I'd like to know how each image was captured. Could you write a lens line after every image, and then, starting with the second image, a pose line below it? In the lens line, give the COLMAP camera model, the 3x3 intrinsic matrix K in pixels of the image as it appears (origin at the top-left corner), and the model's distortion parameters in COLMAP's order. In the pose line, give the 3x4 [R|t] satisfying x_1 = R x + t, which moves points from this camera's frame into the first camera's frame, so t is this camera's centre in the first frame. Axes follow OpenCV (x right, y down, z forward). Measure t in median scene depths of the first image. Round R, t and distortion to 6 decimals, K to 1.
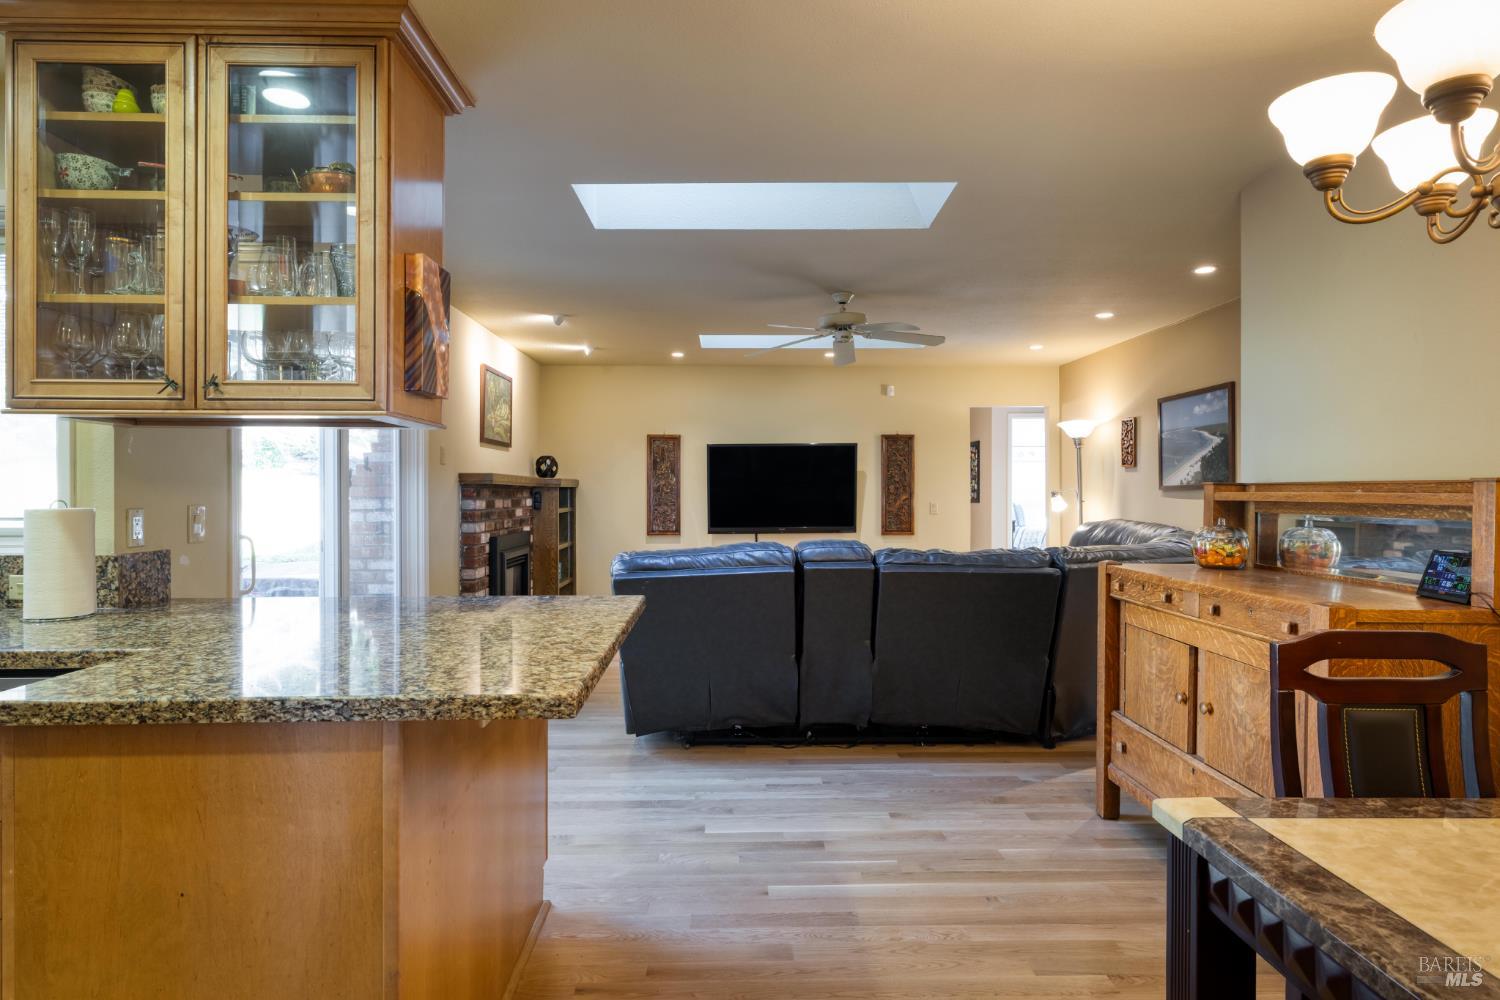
lens RADIAL K [[795.3, 0, 768.8], [0, 795.3, 495.5], [0, 0, 1]] dist [-0.000270, 0.000044]
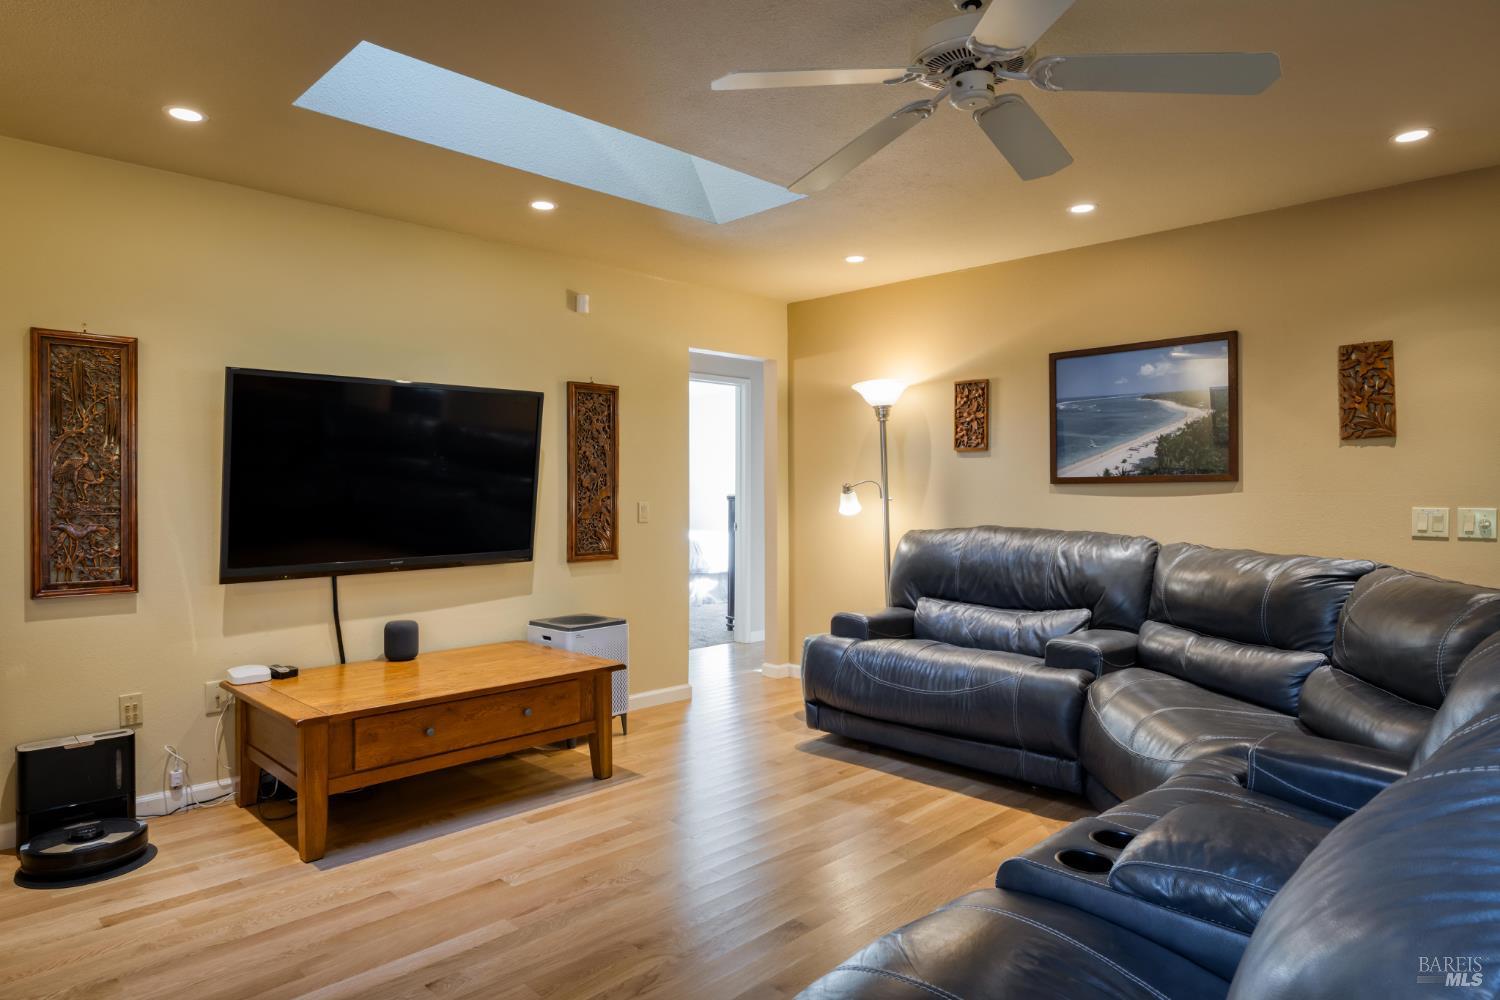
lens RADIAL K [[890.6, 0, 750.0], [0, 890.6, 500.0], [0, 0, 1]] dist [-0.002295, -0.000438]
pose [[0.739358, -0.007473, 0.673271, -0.187983], [0.000965, 0.999949, 0.010040, -0.000124], [-0.673312, -0.006773, 0.739327, 0.476013]]
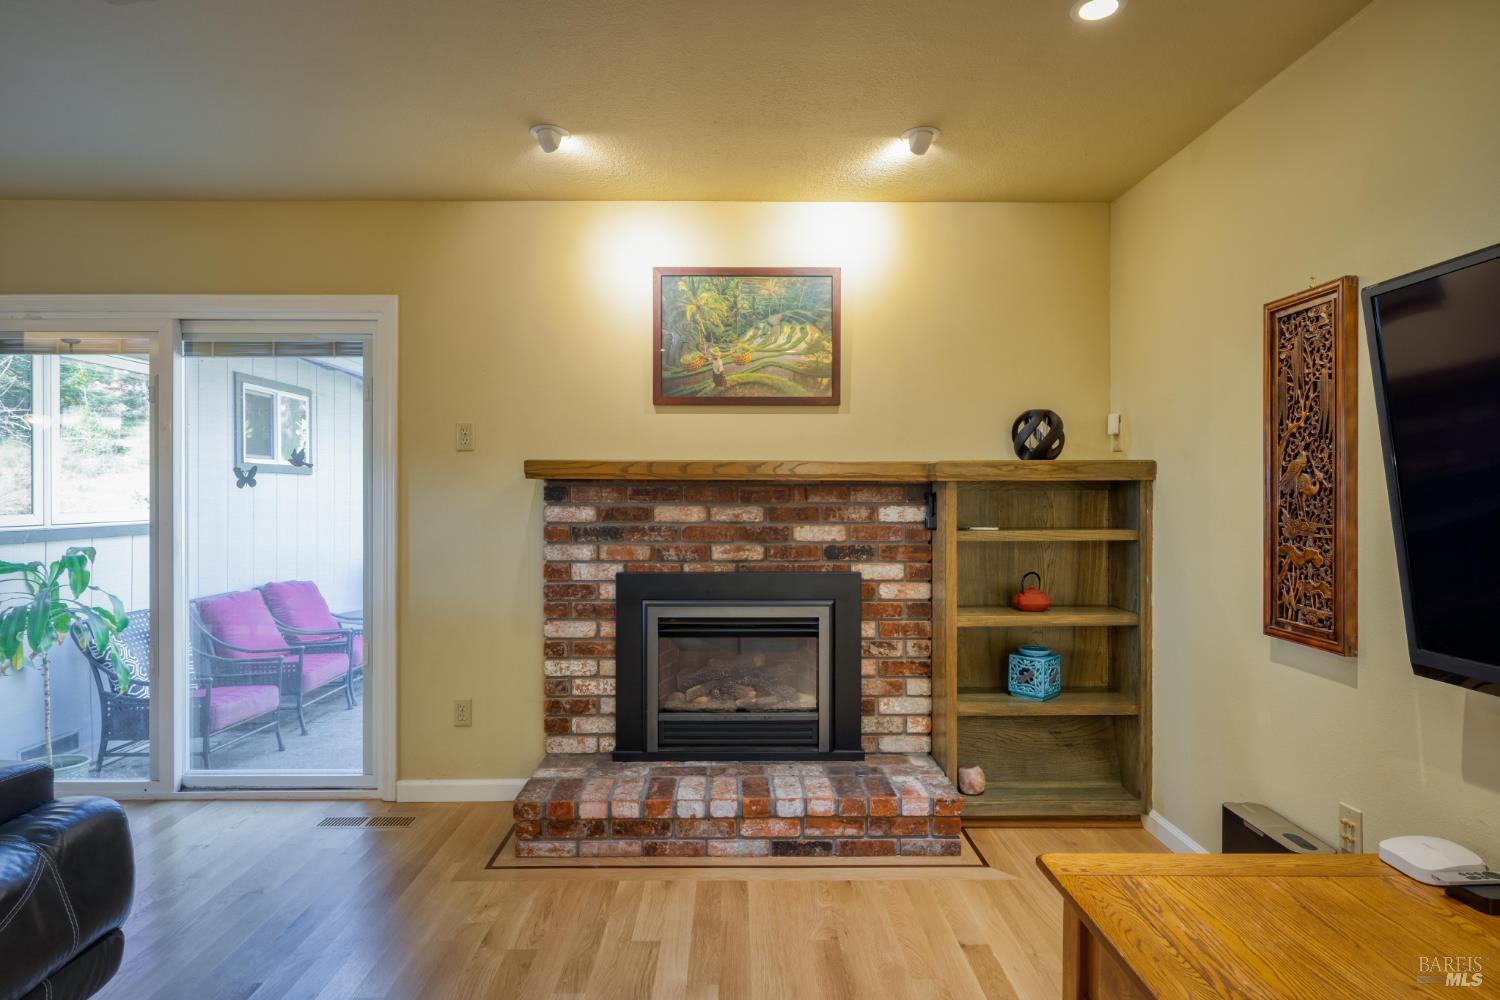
lens RADIAL K [[795.3, 0, 768.8], [0, 795.3, 495.5], [0, 0, 1]] dist [-0.000270, 0.000044]
pose [[-0.006533, -0.000309, -0.999979, 0.179786], [-0.002111, 0.999998, -0.000295, -0.003477], [0.999976, 0.002109, -0.006534, 0.848422]]
